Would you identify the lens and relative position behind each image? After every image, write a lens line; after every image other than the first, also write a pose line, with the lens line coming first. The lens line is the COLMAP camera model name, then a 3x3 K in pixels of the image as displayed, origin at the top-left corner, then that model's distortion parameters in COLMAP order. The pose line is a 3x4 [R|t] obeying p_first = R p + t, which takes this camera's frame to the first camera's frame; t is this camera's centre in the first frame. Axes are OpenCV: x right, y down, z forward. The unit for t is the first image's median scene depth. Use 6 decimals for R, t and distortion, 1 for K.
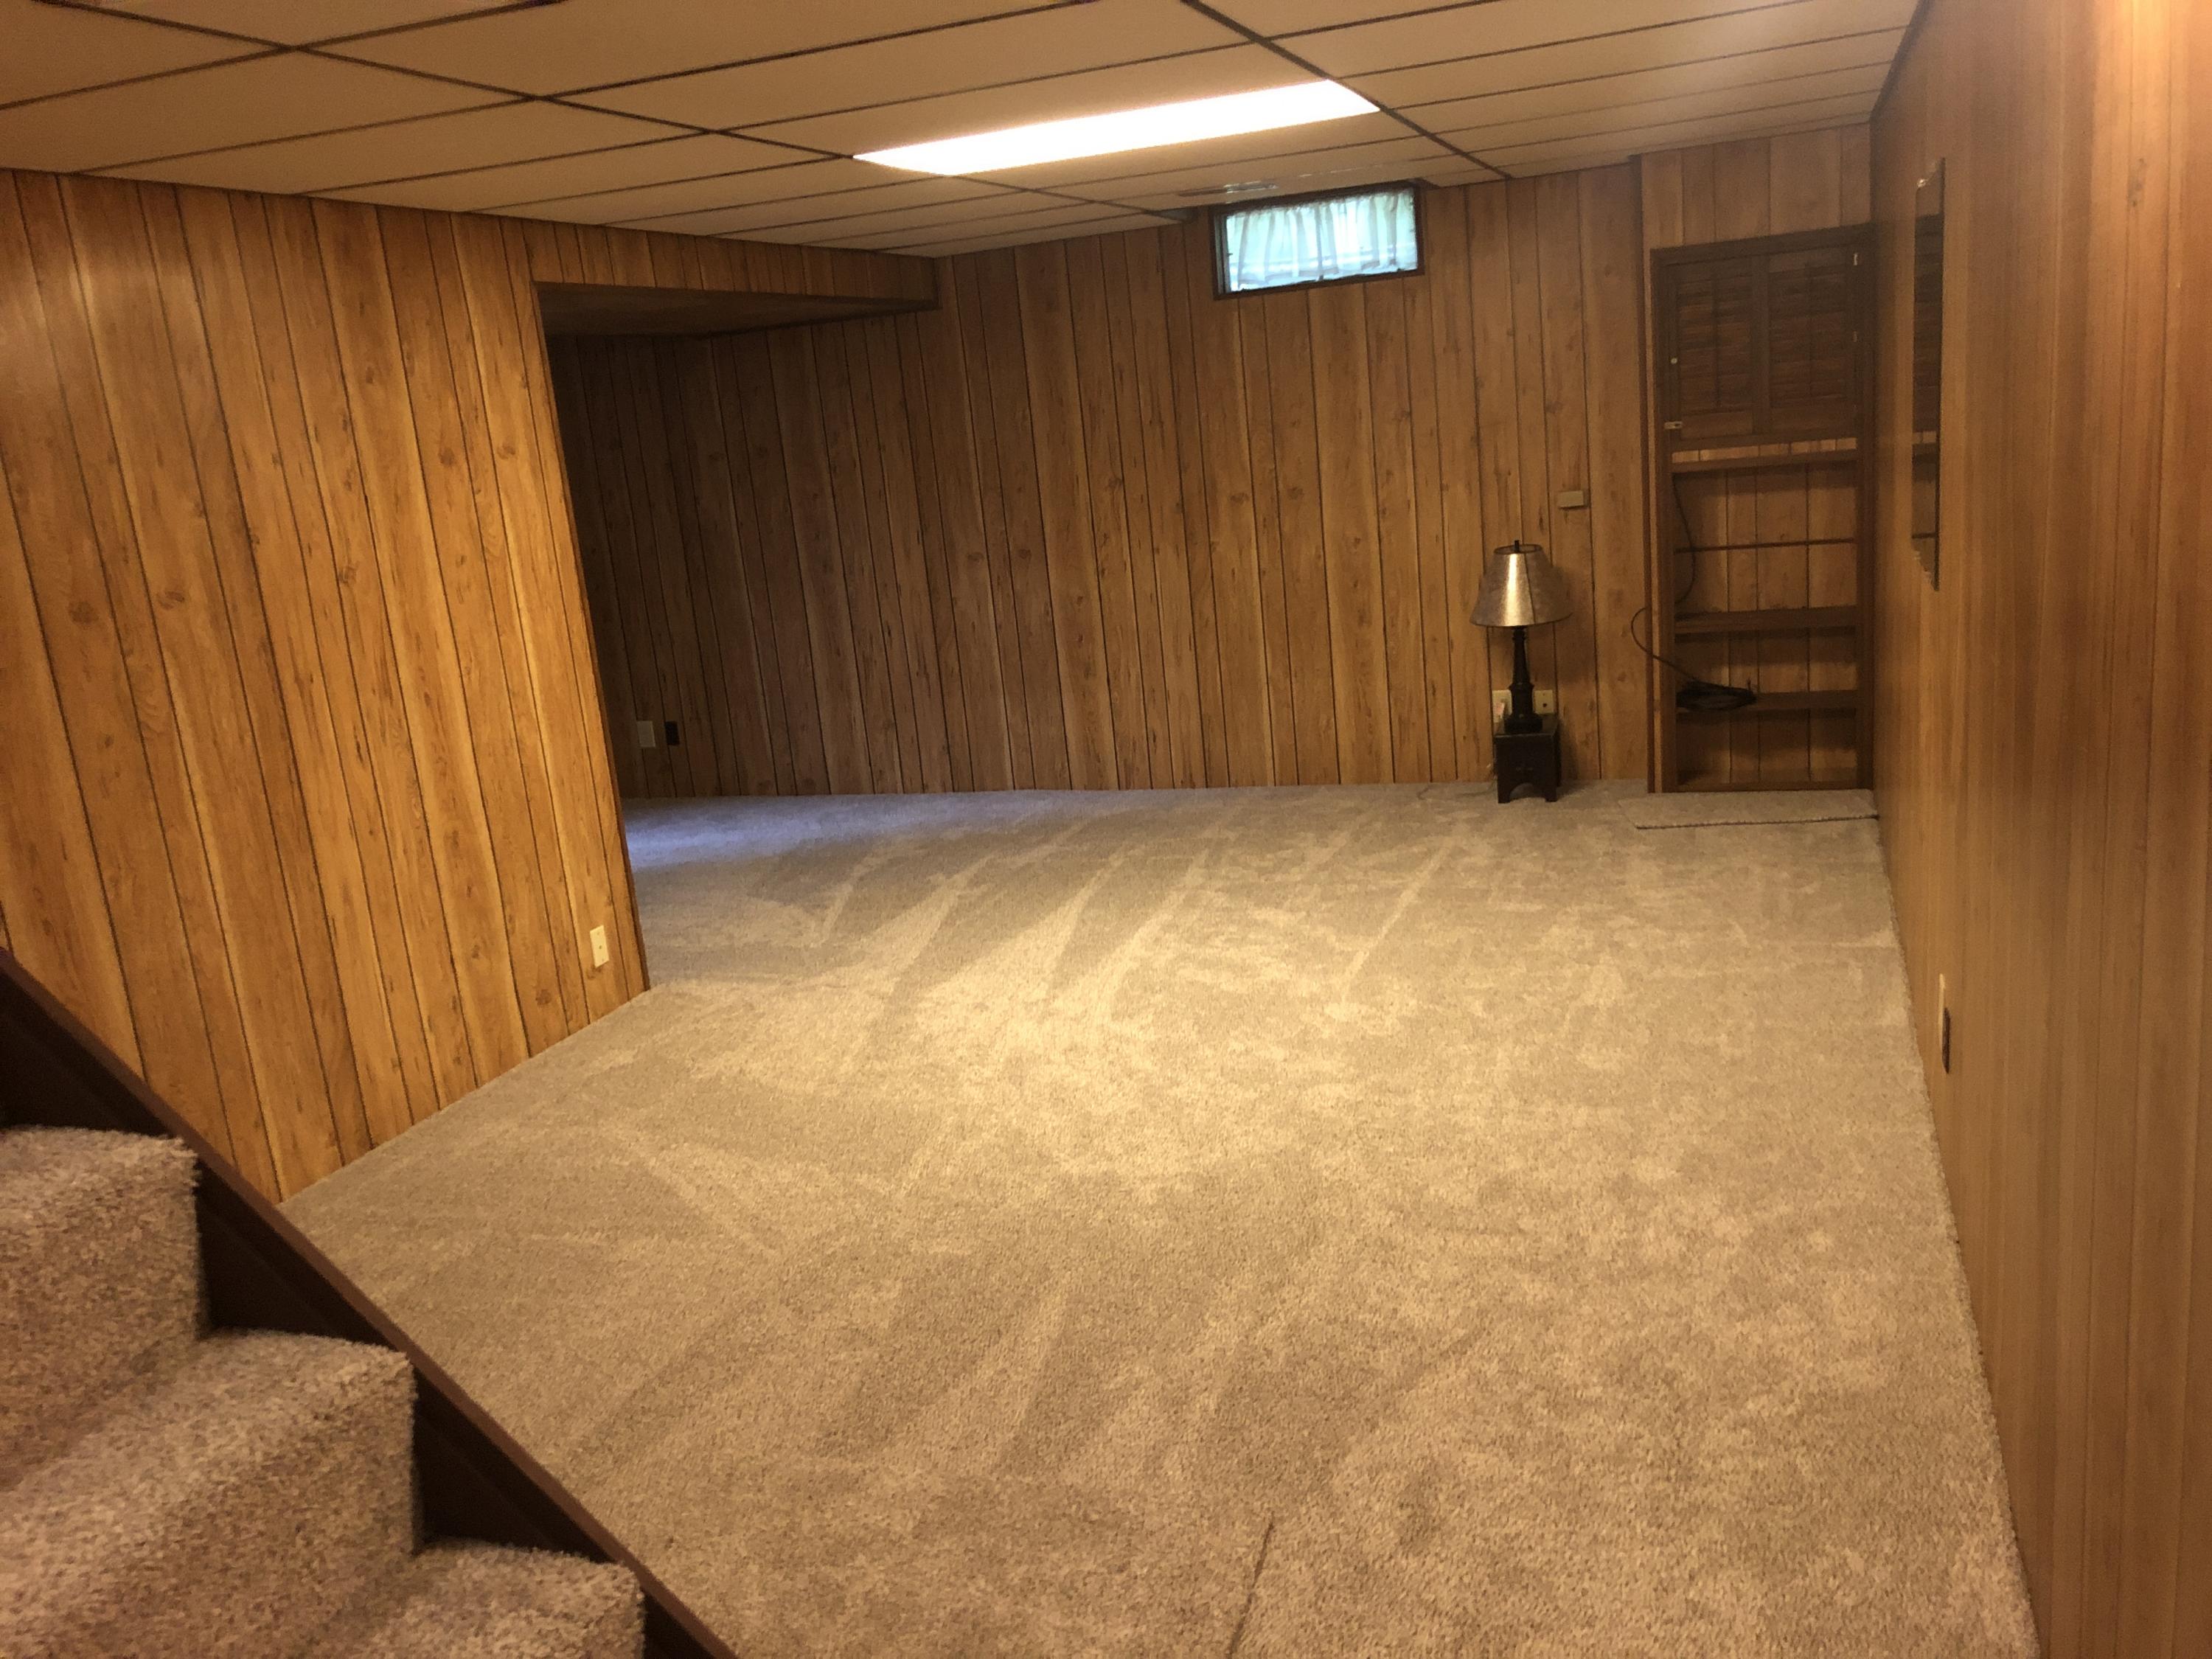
lens RADIAL K [[1804.9, 0, 1109.0], [0, 1804.9, 835.7], [0, 0, 1]] dist [0.019699, -0.000282]
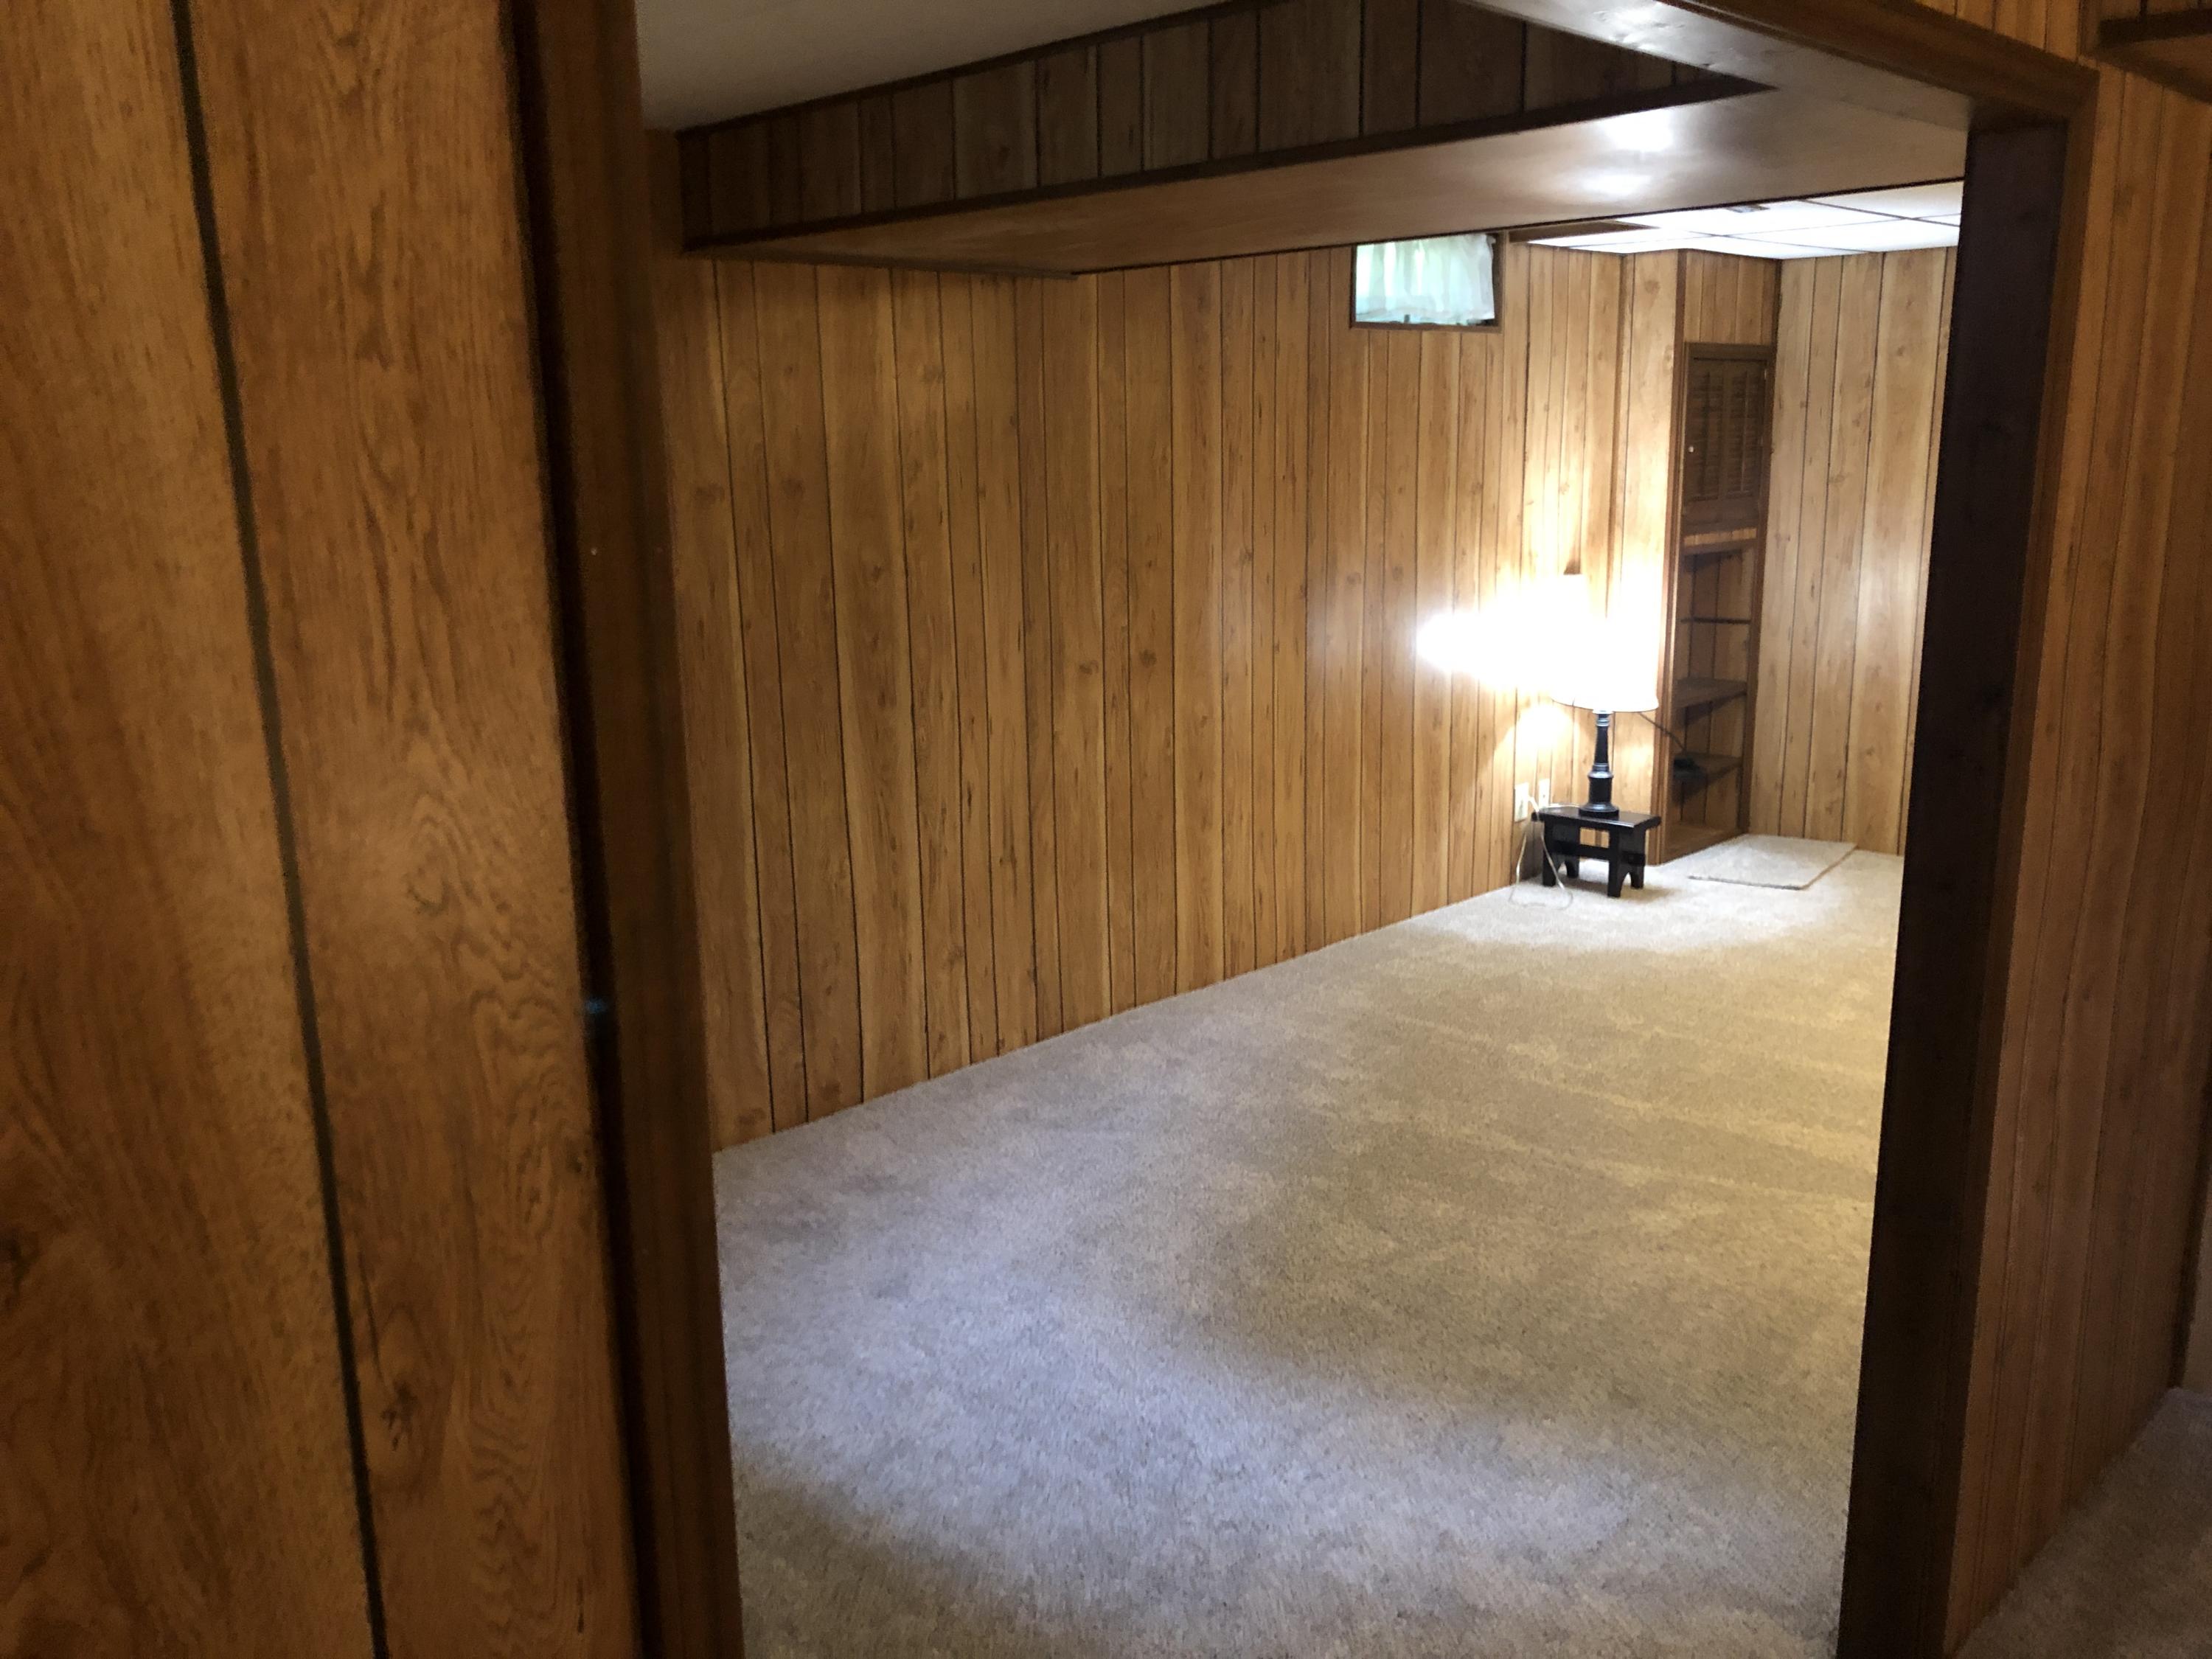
lens RADIAL K [[1804.9, 0, 1109.2], [0, 1804.9, 819.8], [0, 0, 1]] dist [0.019699, -0.000282]
pose [[0.416665, -0.113555, 0.901940, -0.649010], [0.170498, 0.984323, 0.045162, -0.126702], [-0.892928, 0.134961, 0.429494, 0.714279]]
